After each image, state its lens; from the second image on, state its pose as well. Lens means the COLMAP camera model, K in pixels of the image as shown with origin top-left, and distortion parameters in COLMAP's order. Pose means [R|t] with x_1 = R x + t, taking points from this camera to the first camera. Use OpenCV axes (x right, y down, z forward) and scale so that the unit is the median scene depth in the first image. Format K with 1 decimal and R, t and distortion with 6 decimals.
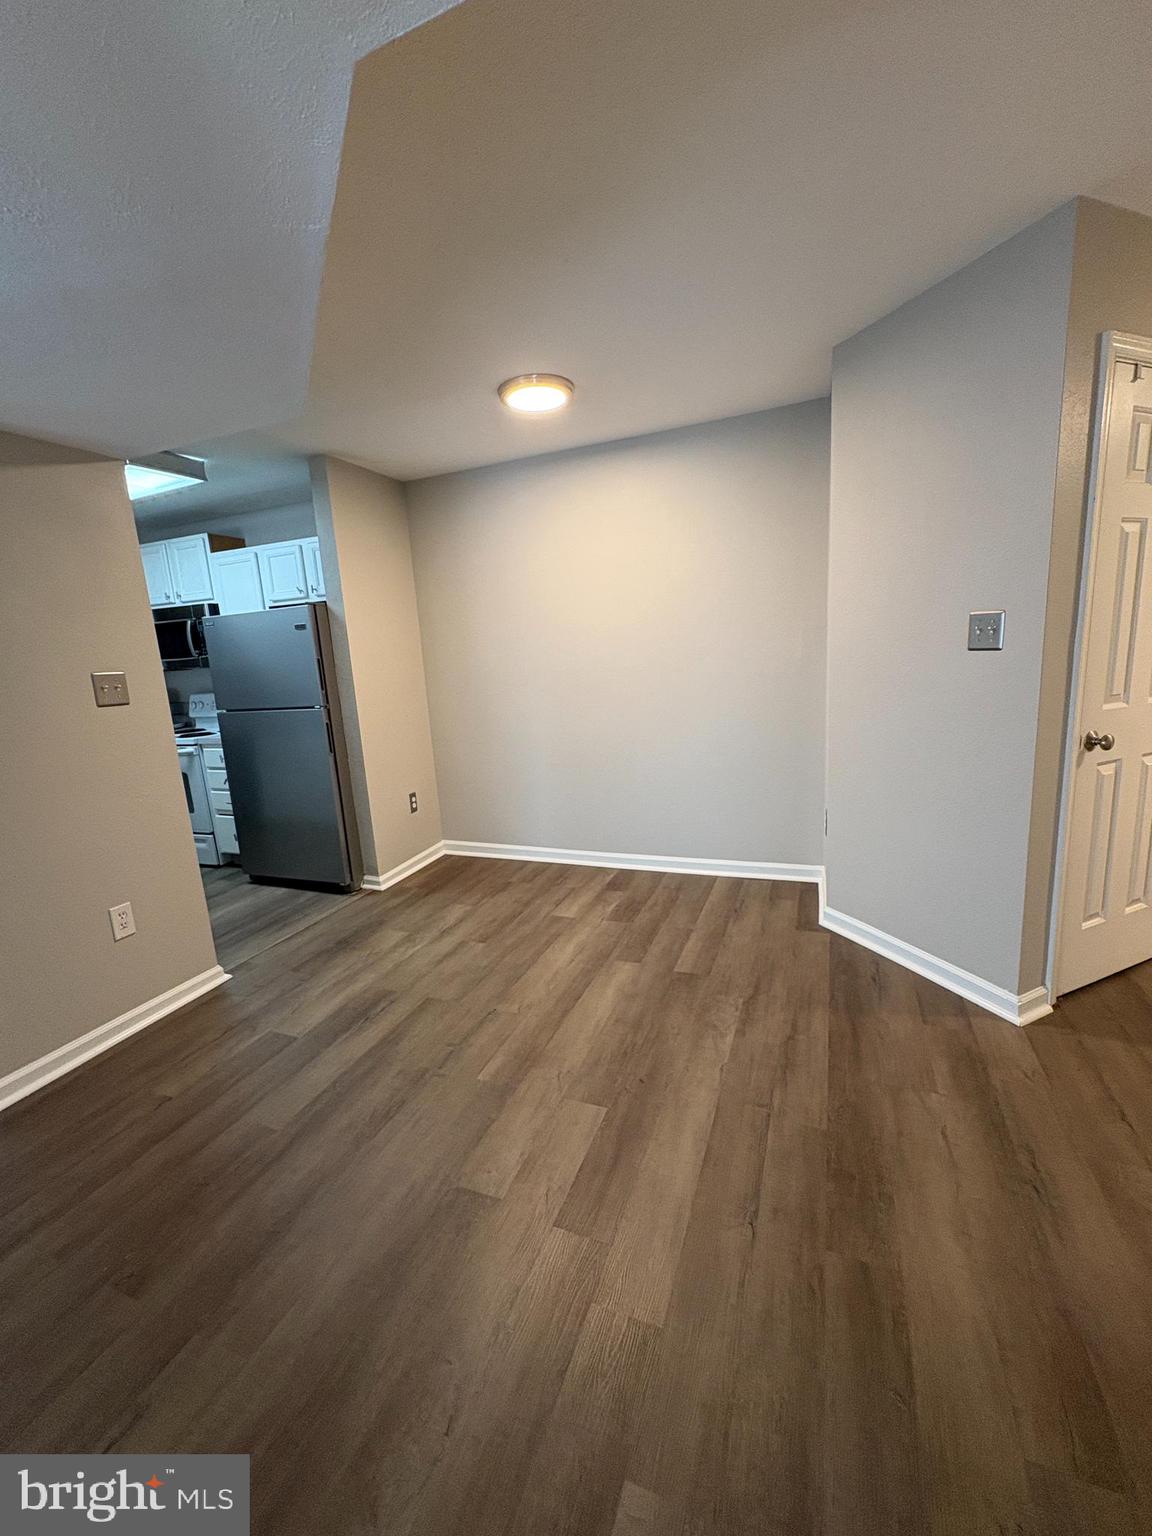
lens RADIAL K [[615.9, 0, 578.3], [0, 615.9, 766.1], [0, 0, 1]] dist [0.000345, 0.000866]
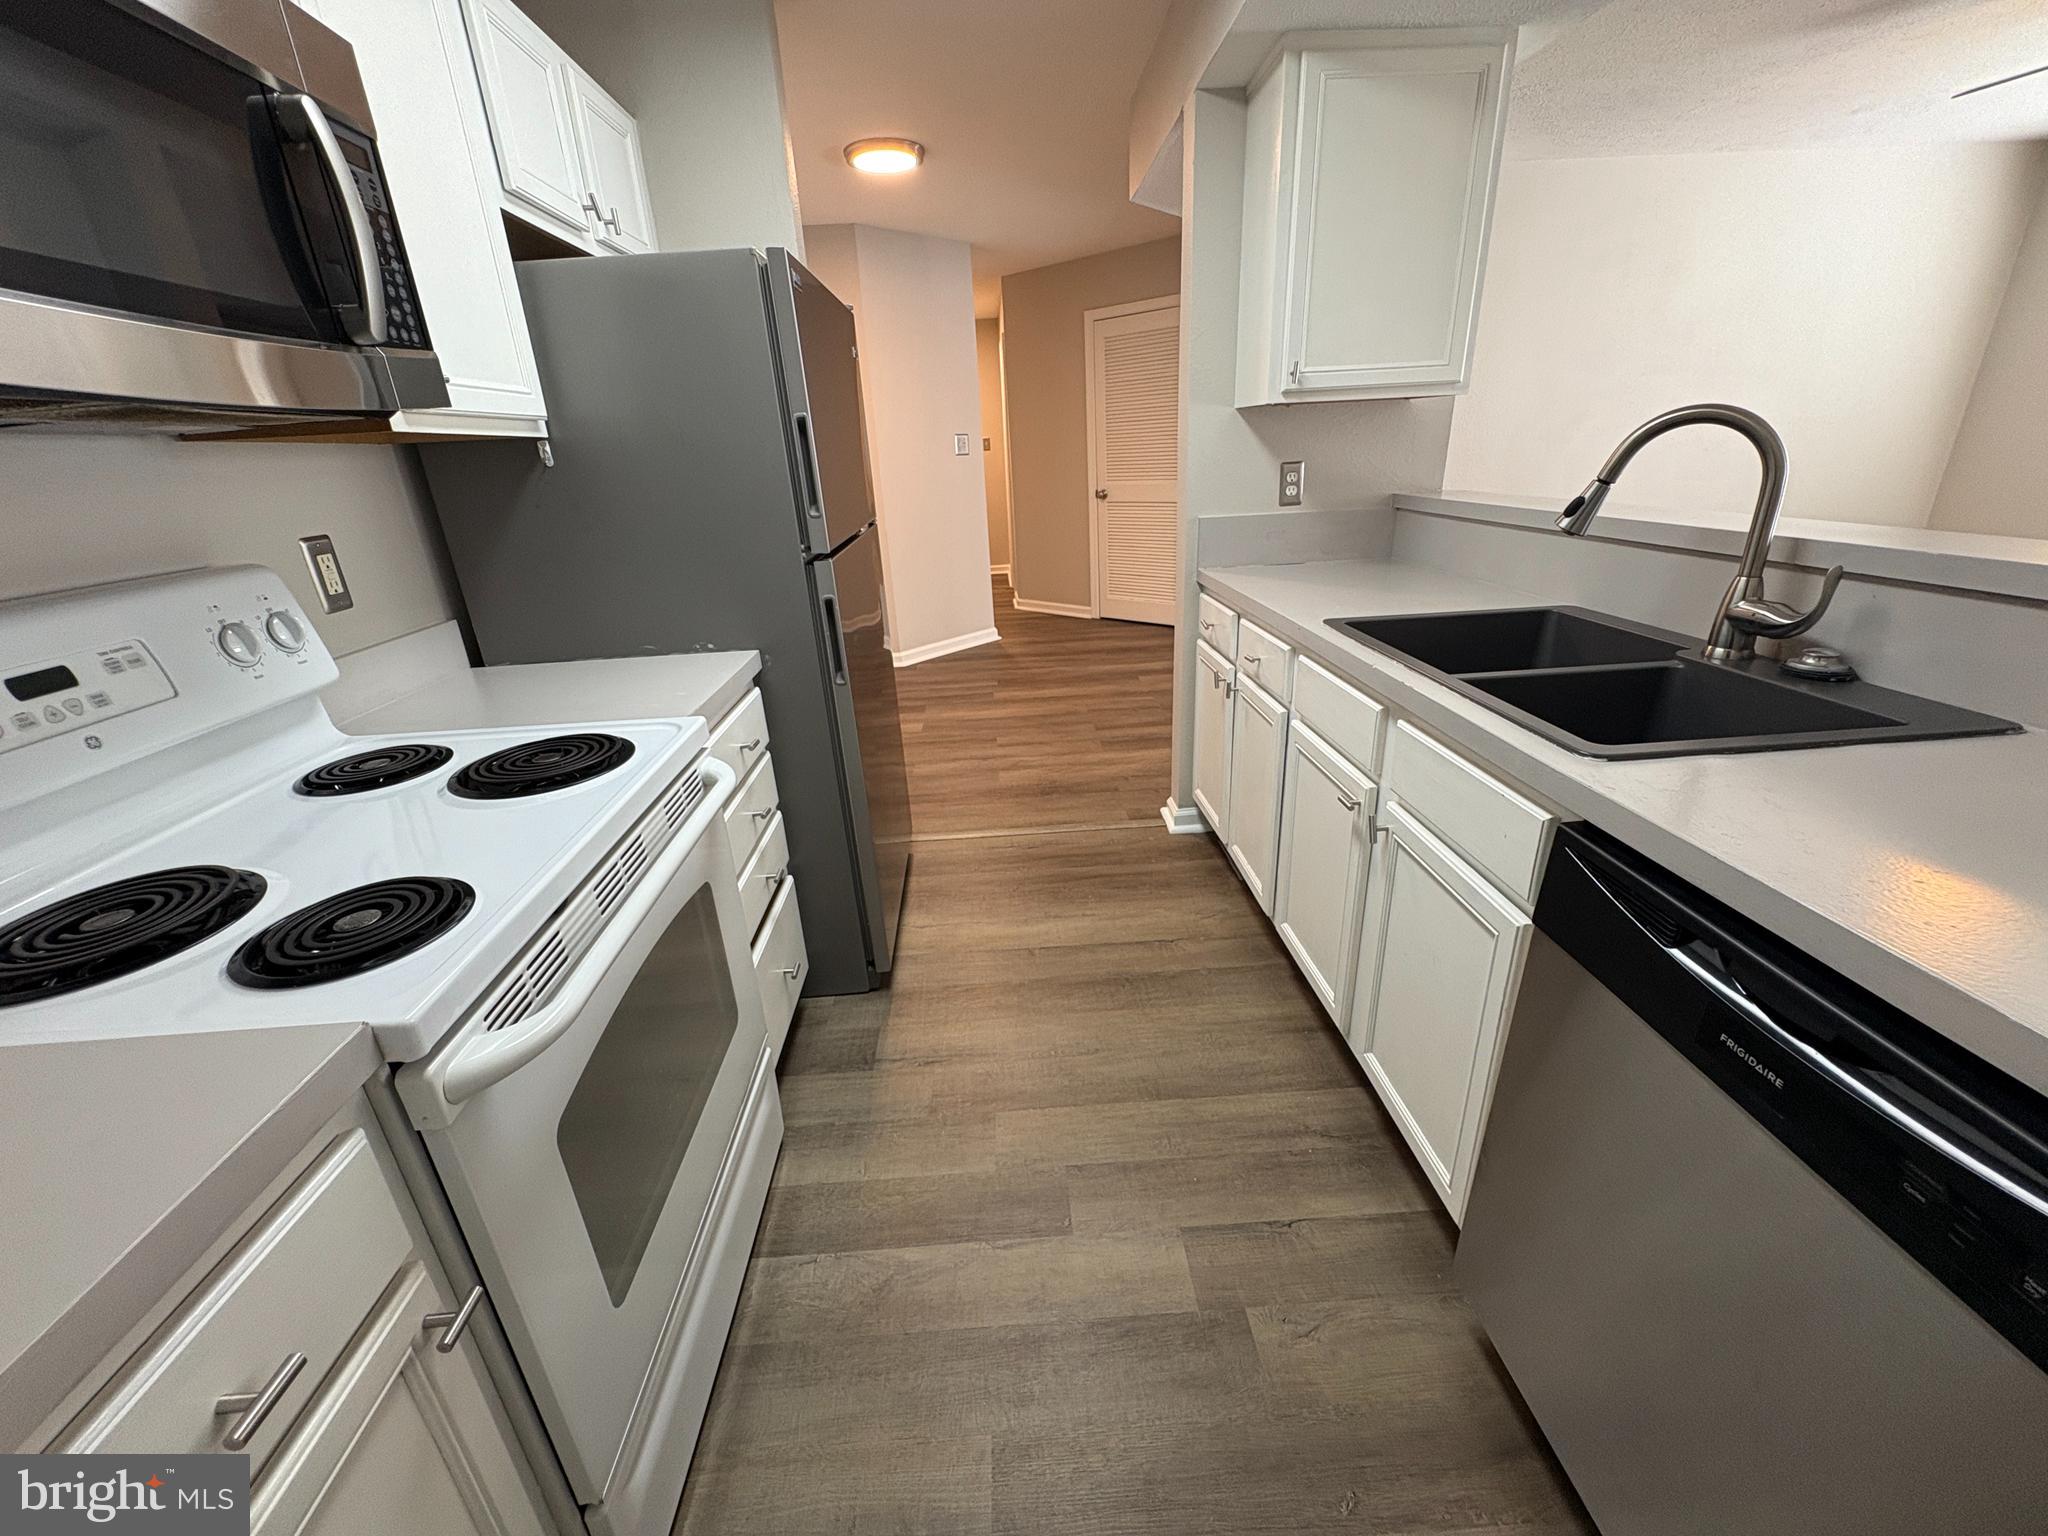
lens RADIAL K [[821.2, 0, 1022.8], [0, 821.2, 772.4], [0, 0, 1]] dist [0.000345, 0.000866]
pose [[-0.412850, -0.261582, 0.872428, -1.367722], [0.243065, 0.891488, 0.382320, -0.167018], [-0.877767, 0.369897, -0.304469, 1.404980]]
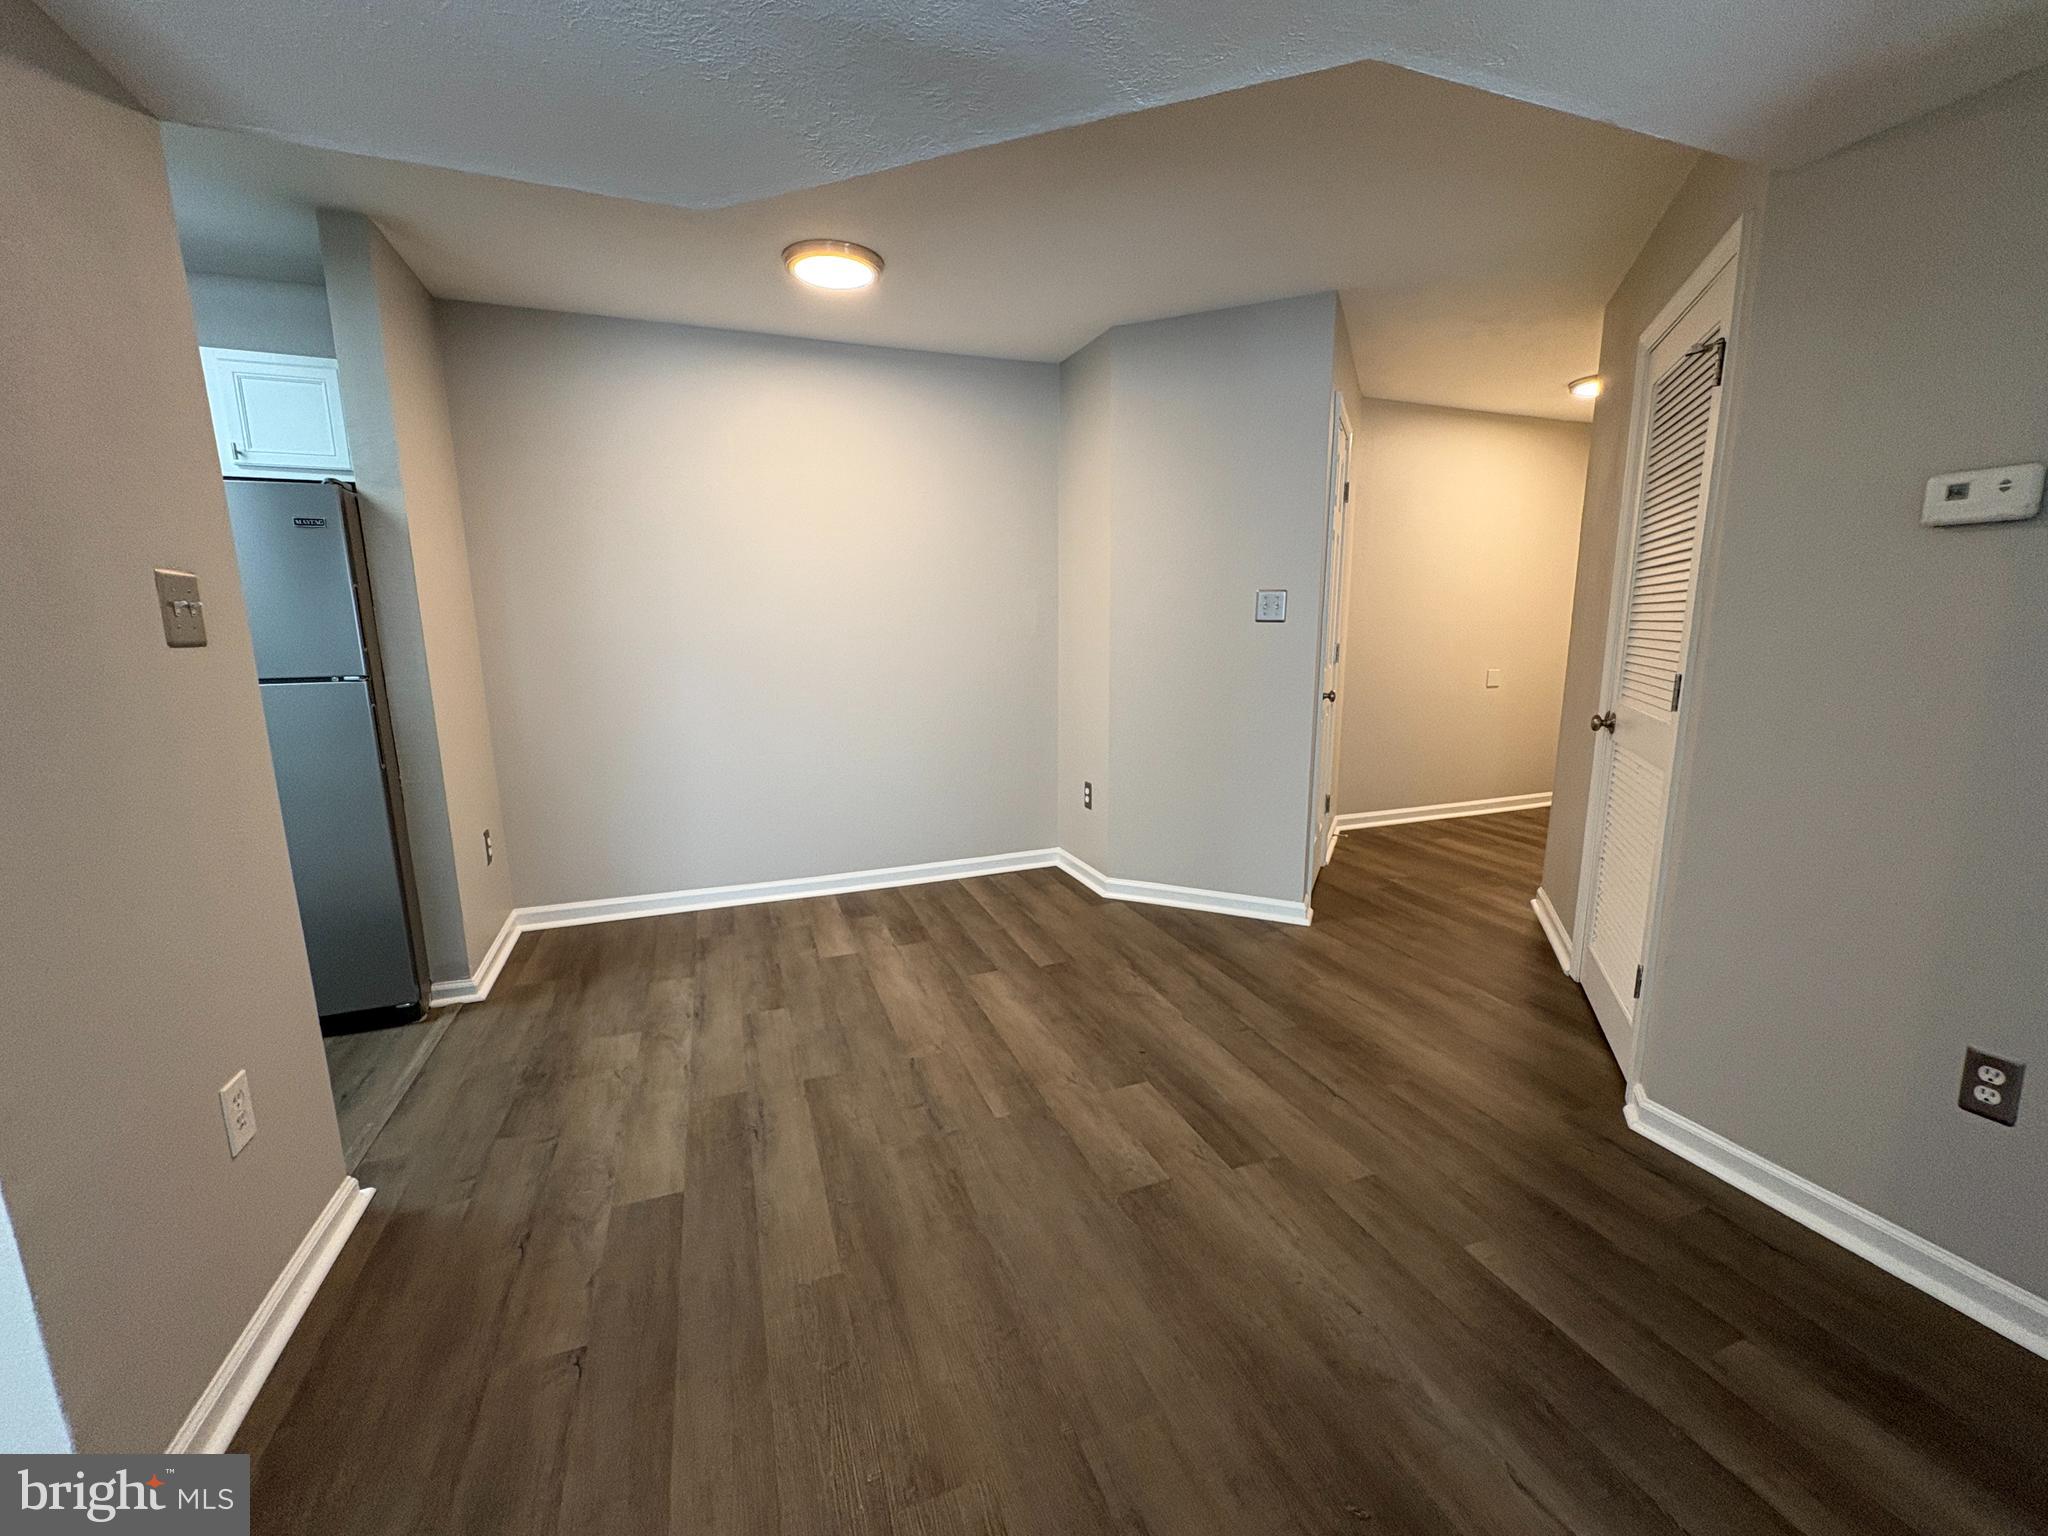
lens RADIAL K [[821.2, 0, 1019.9], [0, 821.2, 765.4], [0, 0, 1]] dist [0.000345, 0.000866]
pose [[0.734935, -0.064345, 0.675078, -0.573496], [0.087935, 0.996126, -0.000786, 0.036399], [-0.672412, 0.059940, 0.737746, 0.110213]]
